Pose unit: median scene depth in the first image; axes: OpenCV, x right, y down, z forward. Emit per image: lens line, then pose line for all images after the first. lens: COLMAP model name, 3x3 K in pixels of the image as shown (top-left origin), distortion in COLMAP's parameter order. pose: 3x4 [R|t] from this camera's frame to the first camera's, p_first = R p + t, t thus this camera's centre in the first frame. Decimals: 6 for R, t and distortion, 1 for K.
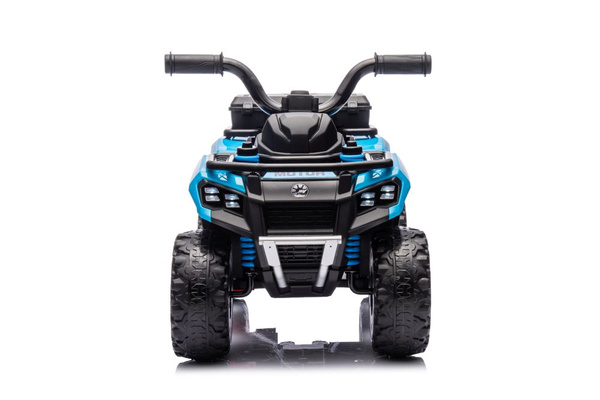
lens RADIAL K [[1167.7, 0, 310.5], [0, 1167.7, 202.4], [0, 0, 1]] dist [0.403204, 0.000000]
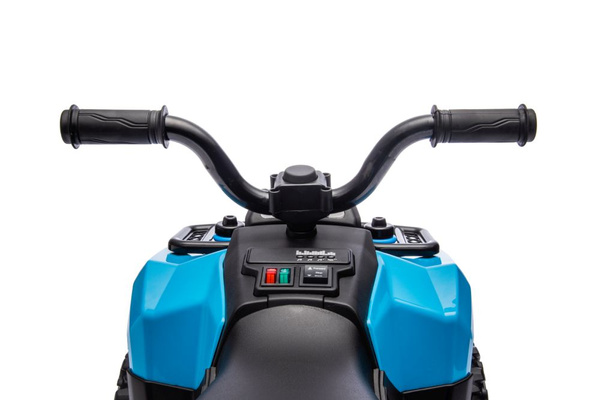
lens RADIAL K [[829.7, 0, 300.3], [0, 829.7, 199.6], [0, 0, 1]] dist [0.137846, 0.000000]
pose [[0.999149, -0.000183, -0.041240, 0.007147], [-0.000570, 0.999834, -0.018238, -0.074369], [0.041237, 0.018246, 0.998983, 0.594789]]
